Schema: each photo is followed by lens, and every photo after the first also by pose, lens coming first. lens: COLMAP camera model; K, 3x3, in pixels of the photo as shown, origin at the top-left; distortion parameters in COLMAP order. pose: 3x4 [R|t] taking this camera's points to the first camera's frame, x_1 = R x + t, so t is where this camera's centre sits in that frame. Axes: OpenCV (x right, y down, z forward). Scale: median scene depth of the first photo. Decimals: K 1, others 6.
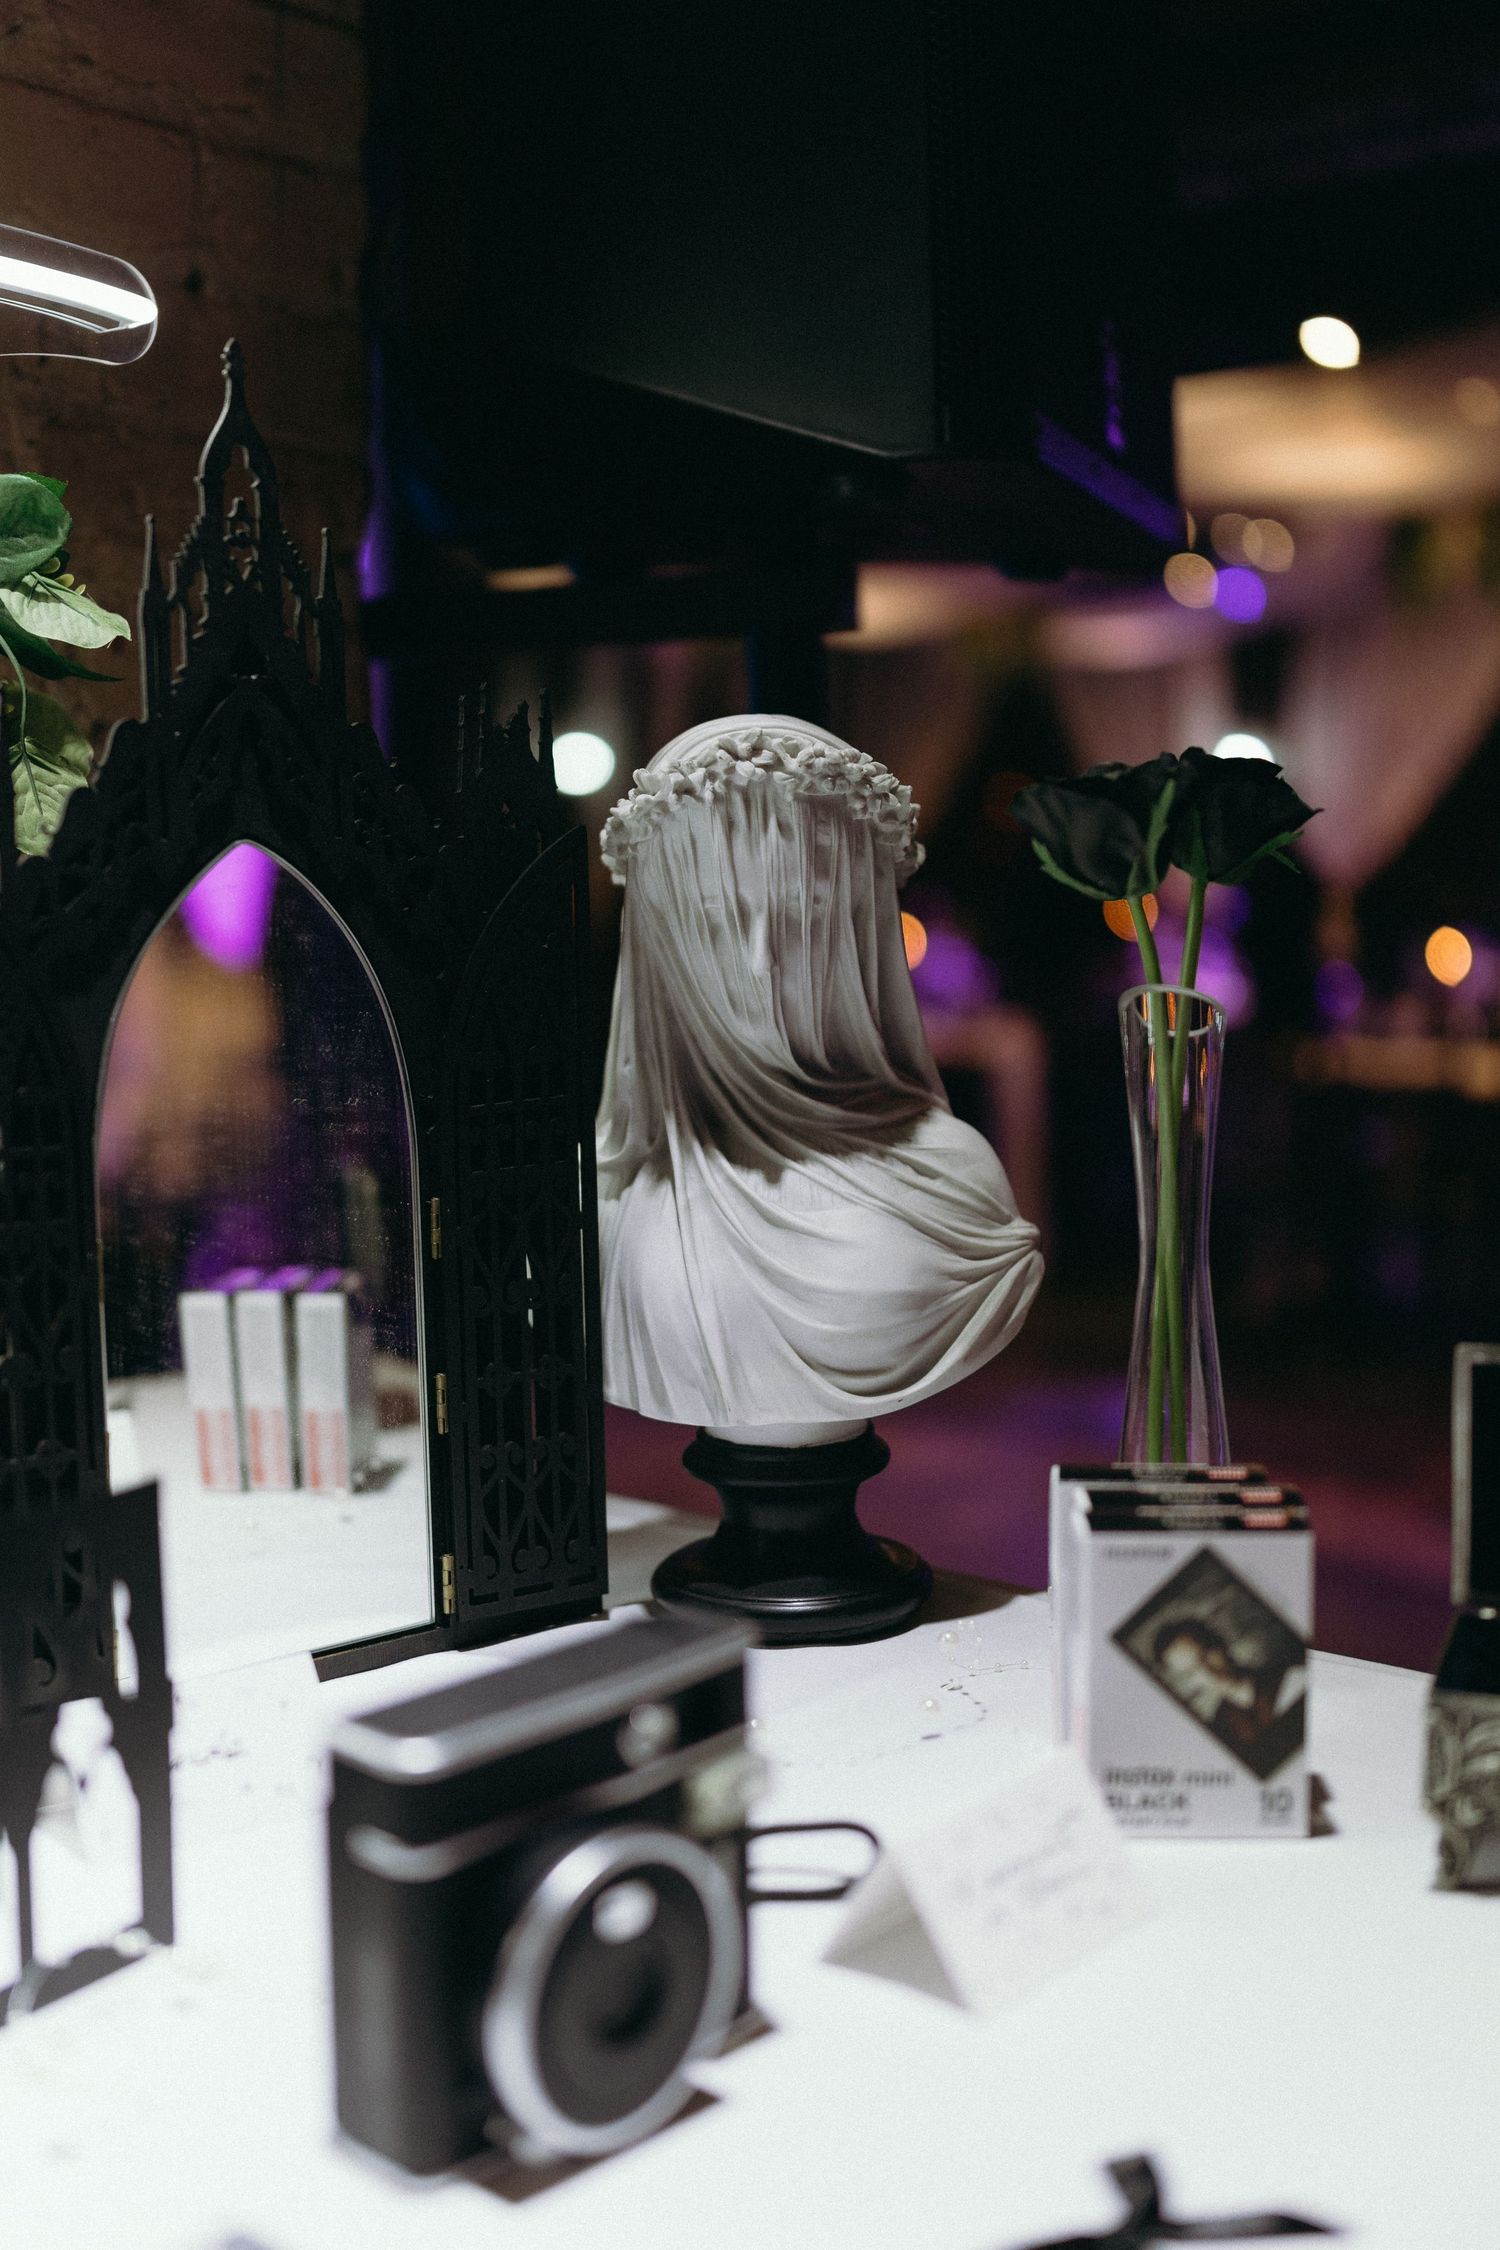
lens RADIAL K [[2701.7, 0, 750.5], [0, 2701.7, 1121.6], [0, 0, 1]] dist [0.003918, 0.000000]
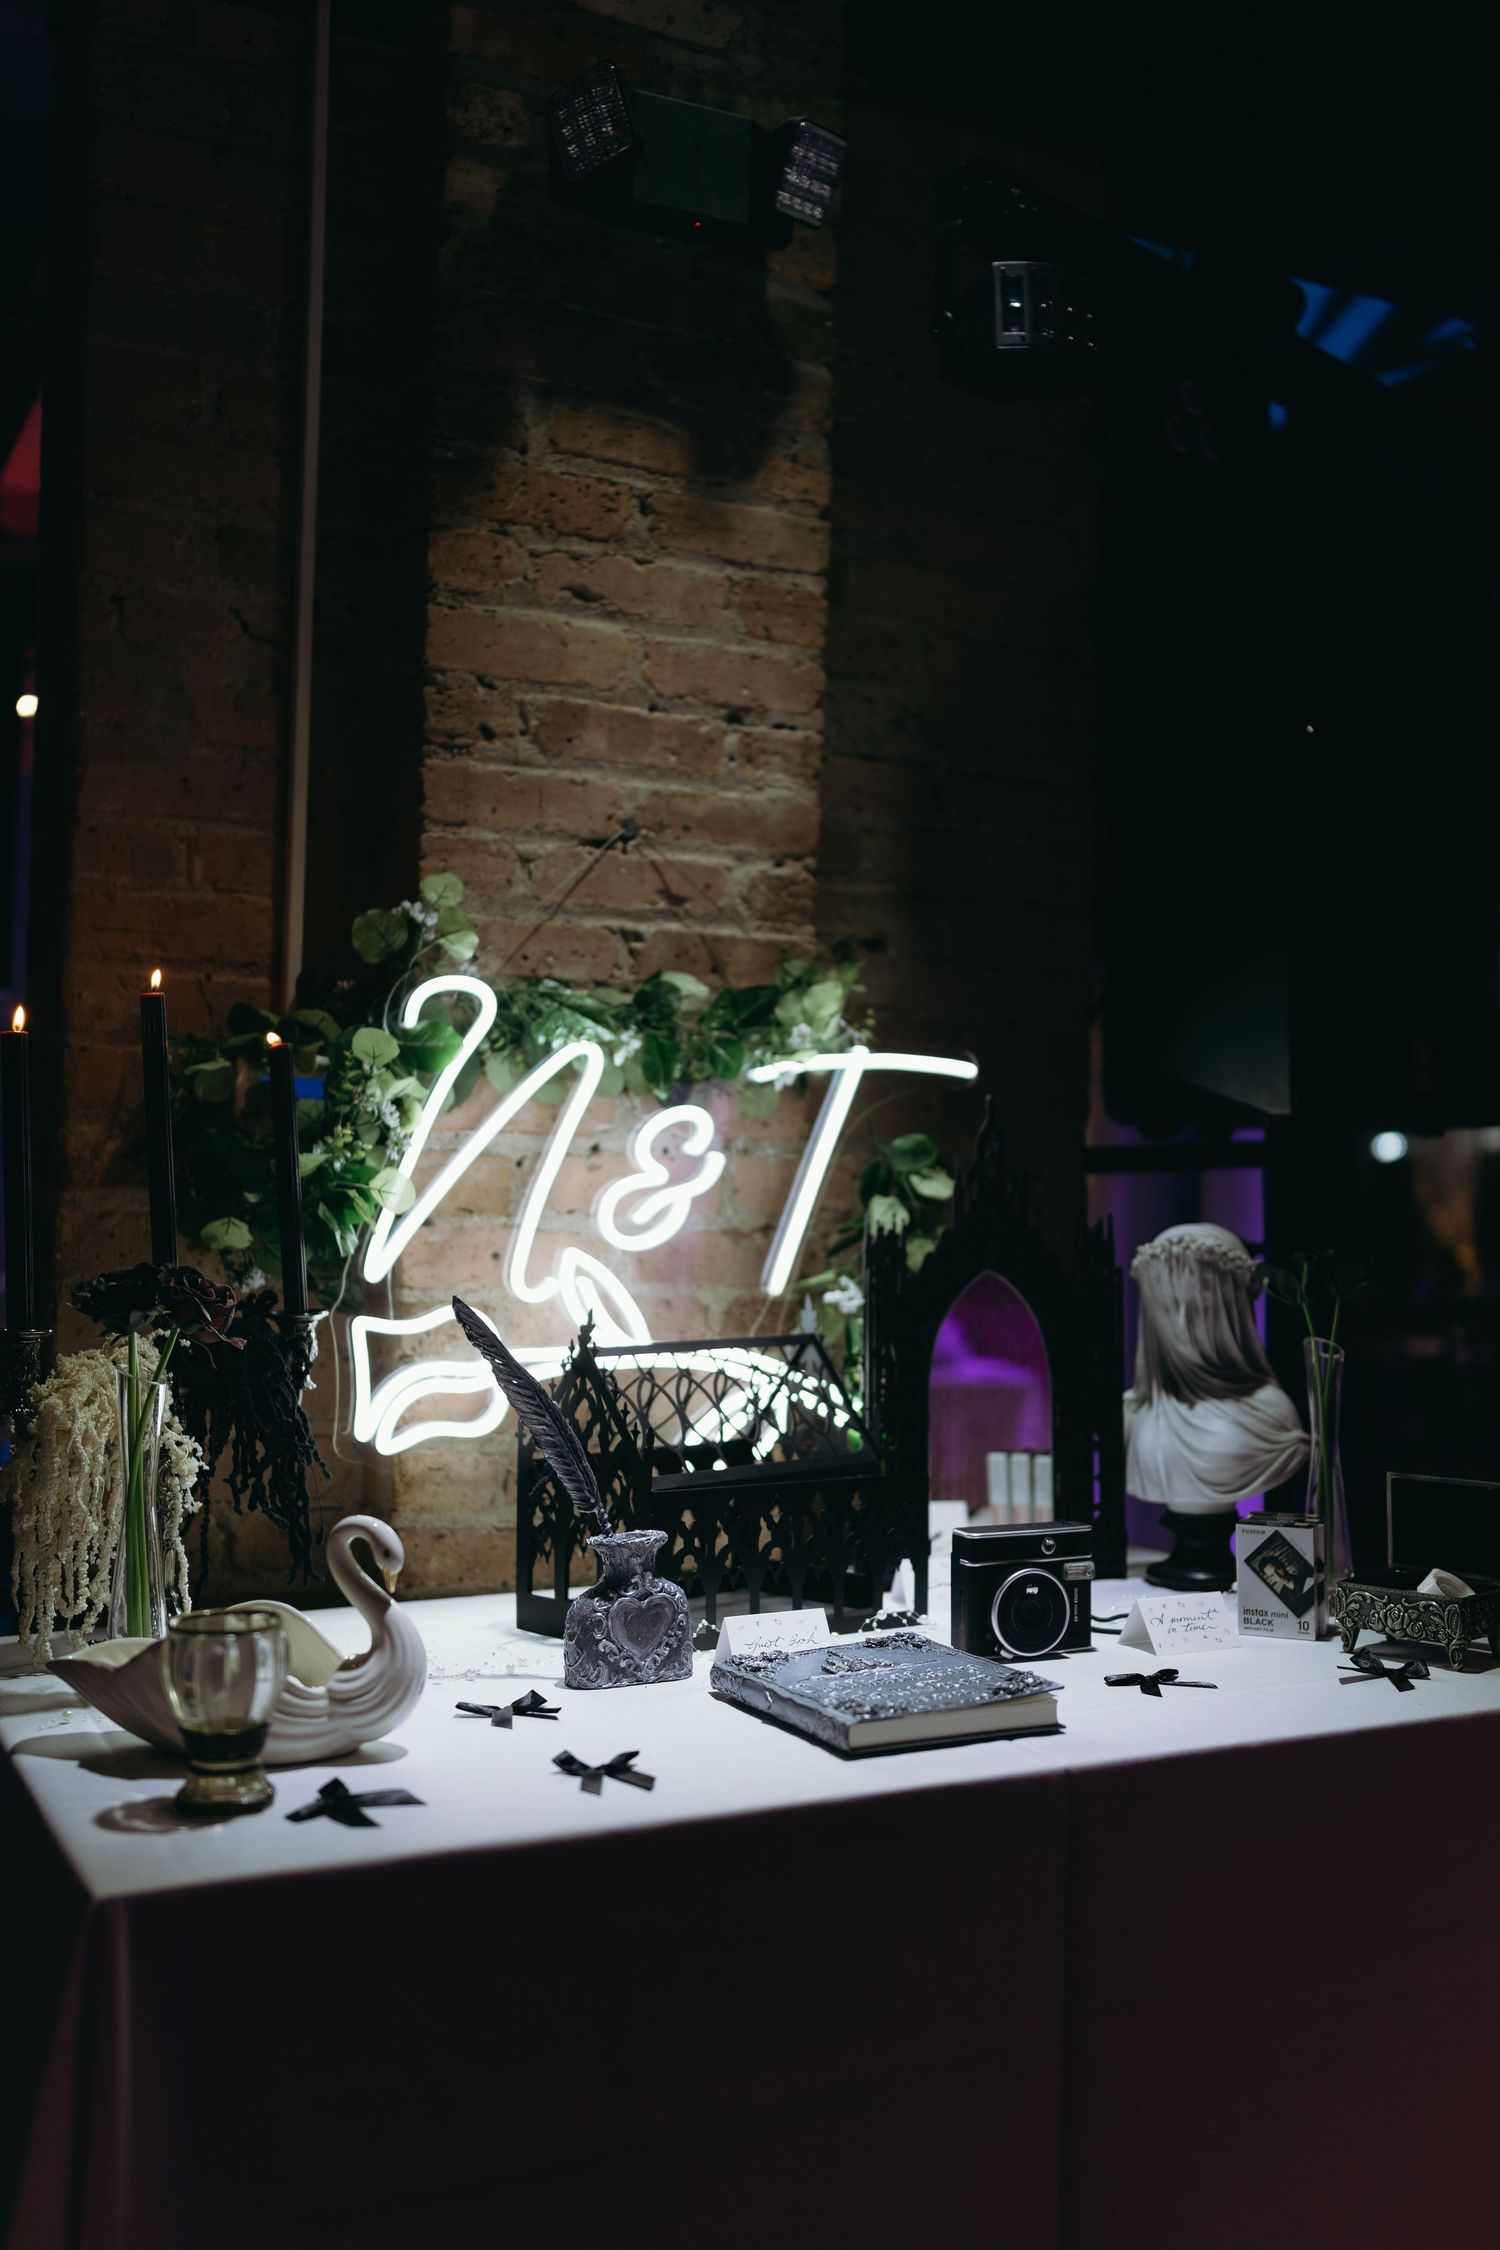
lens RADIAL K [[2701.7, 0, 749.4], [0, 2701.7, 1124.8], [0, 0, 1]] dist [0.003918, 0.000000]
pose [[0.927272, 0.017754, -0.373967, 0.584169], [-0.061258, 0.992608, -0.104770, 0.050718], [0.369343, 0.120059, 0.921505, -1.571386]]
